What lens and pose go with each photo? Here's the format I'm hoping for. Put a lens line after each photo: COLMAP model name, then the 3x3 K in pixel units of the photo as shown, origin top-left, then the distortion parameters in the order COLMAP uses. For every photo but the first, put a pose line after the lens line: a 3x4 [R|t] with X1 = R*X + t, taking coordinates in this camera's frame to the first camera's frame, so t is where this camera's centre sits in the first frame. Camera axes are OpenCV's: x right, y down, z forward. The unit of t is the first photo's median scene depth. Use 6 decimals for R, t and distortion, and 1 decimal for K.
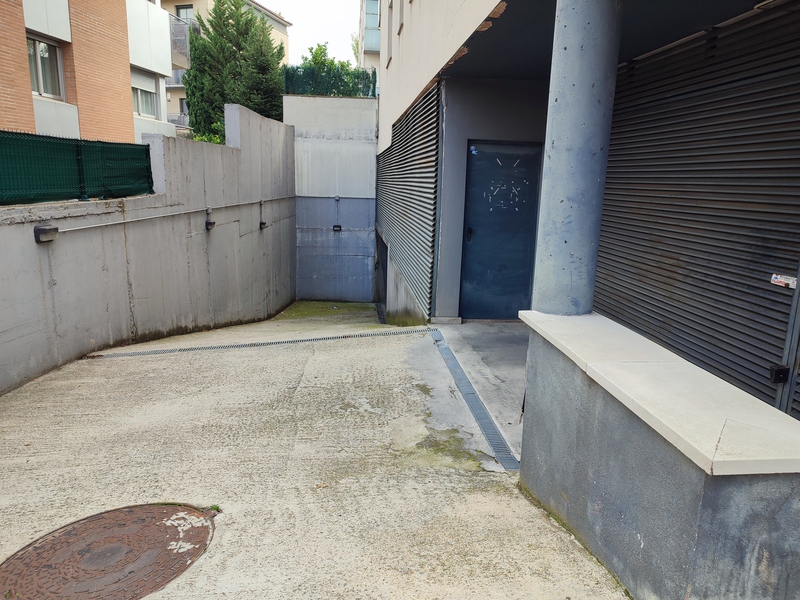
lens RADIAL K [[567.2, 0, 399.2], [0, 567.2, 299.5], [0, 0, 1]] dist [0.035516, -0.032126]
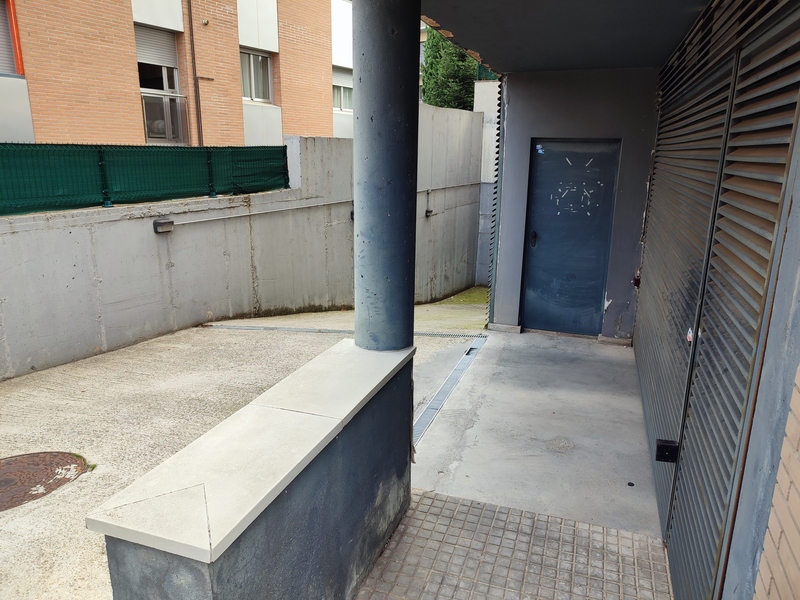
lens RADIAL K [[567.2, 0, 400.9], [0, 567.2, 300.9], [0, 0, 1]] dist [0.035516, -0.032126]
pose [[0.908869, 0.091367, -0.406952, 0.322227], [-0.075321, 0.995624, 0.055314, -0.050028], [0.410225, -0.019622, 0.911773, 0.055918]]
